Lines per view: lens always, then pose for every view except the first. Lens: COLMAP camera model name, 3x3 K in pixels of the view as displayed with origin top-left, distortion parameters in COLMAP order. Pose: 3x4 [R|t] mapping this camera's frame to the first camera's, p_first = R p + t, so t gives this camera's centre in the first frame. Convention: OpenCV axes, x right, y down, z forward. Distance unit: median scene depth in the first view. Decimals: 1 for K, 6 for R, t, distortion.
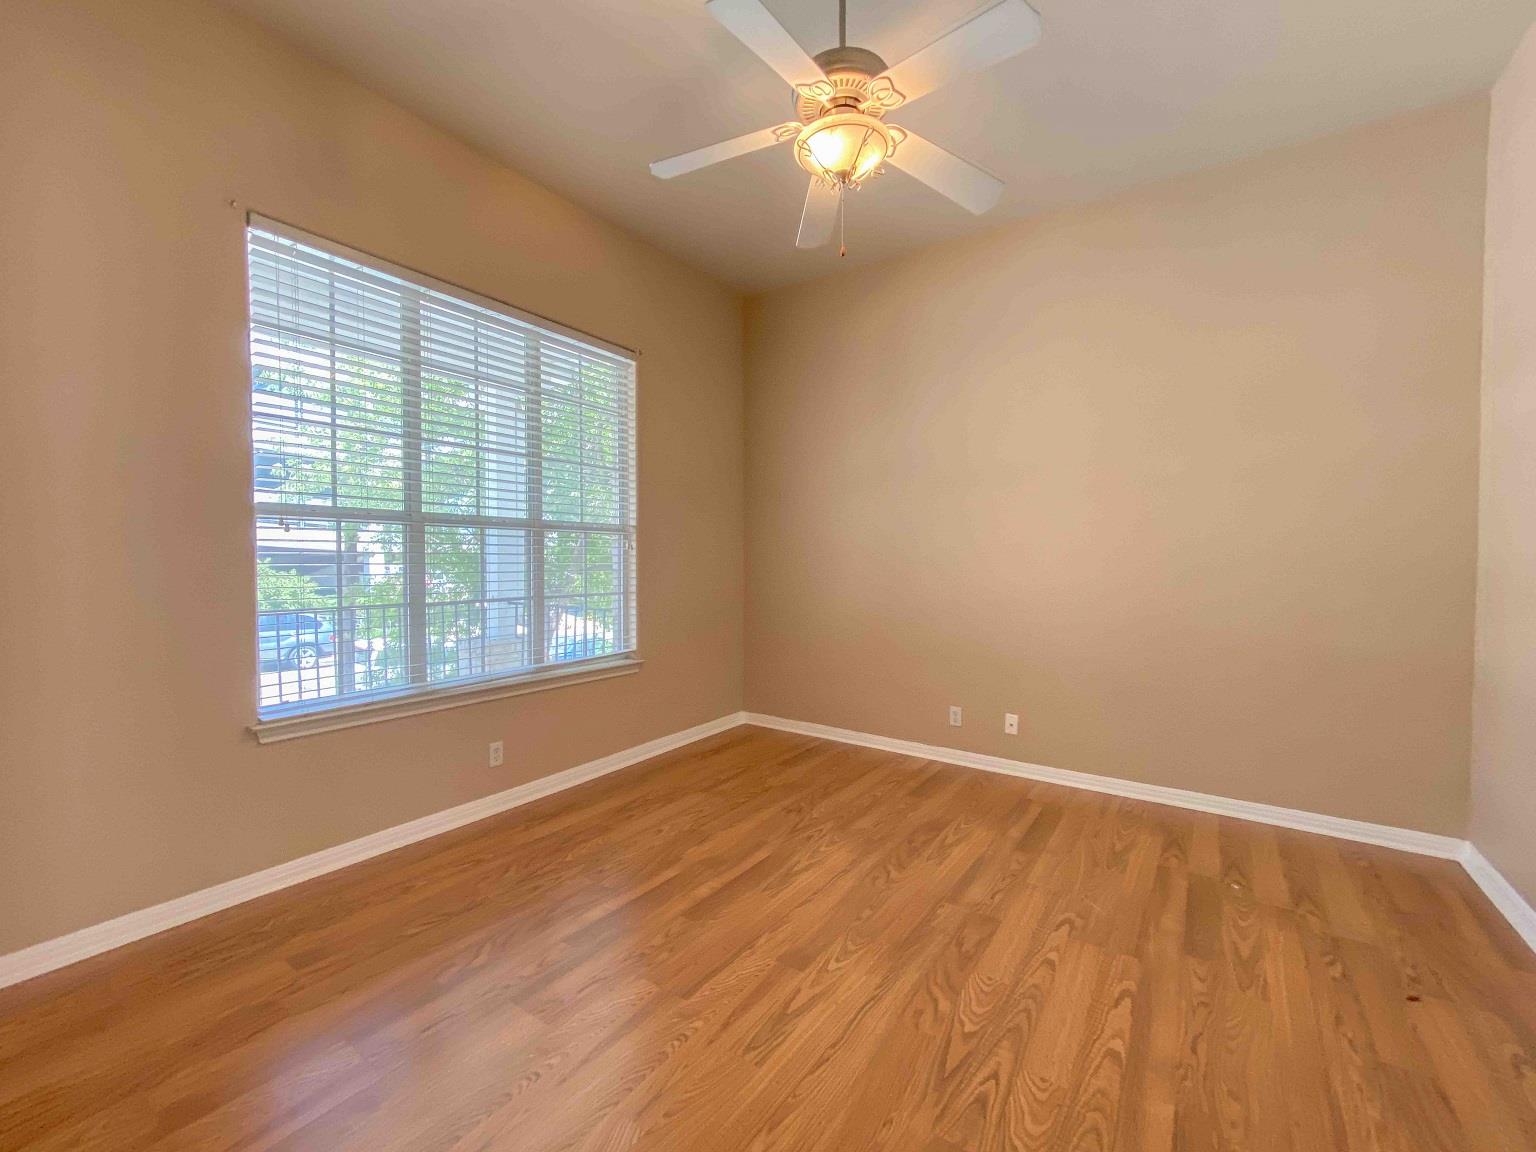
lens RADIAL K [[646.0, 0, 767.3], [0, 646.0, 573.2], [0, 0, 1]] dist [0.004728, -0.001116]
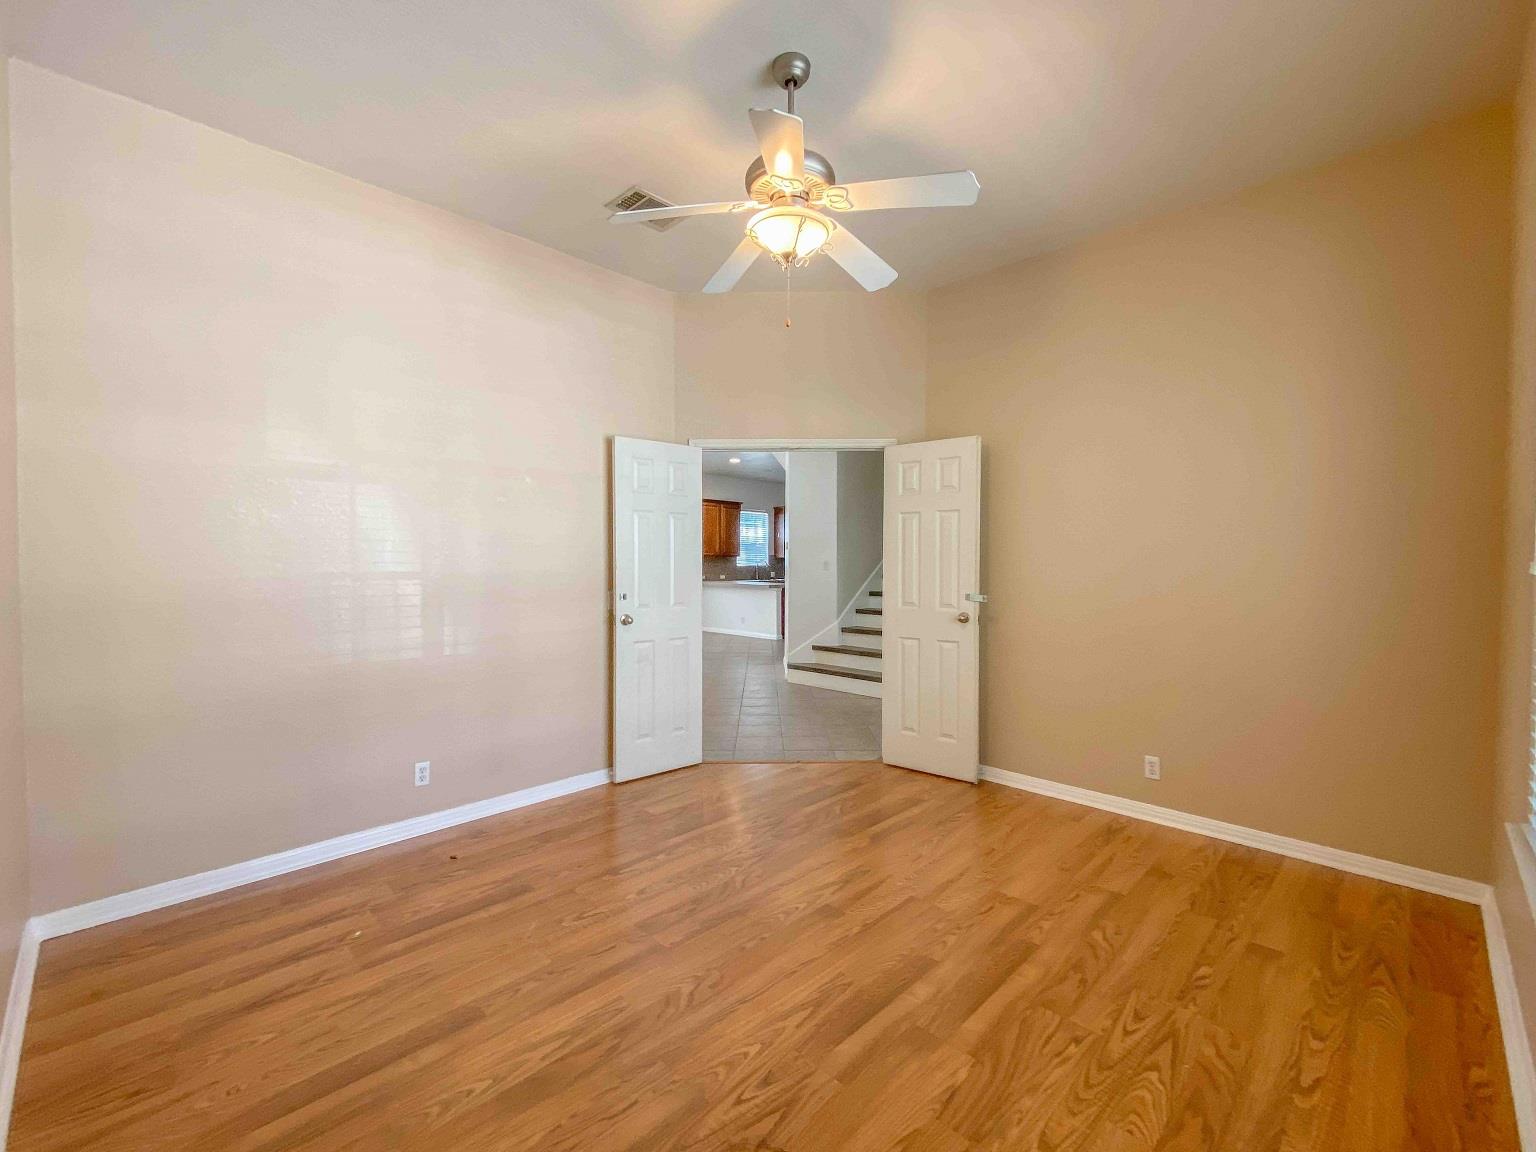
lens RADIAL K [[646.0, 0, 769.2], [0, 646.0, 573.1], [0, 0, 1]] dist [0.004728, -0.001116]
pose [[-0.984615, -0.005816, 0.174641, -0.047239], [0.000892, 0.999266, 0.038307, -0.092864], [-0.174736, 0.037873, -0.983887, 1.891310]]
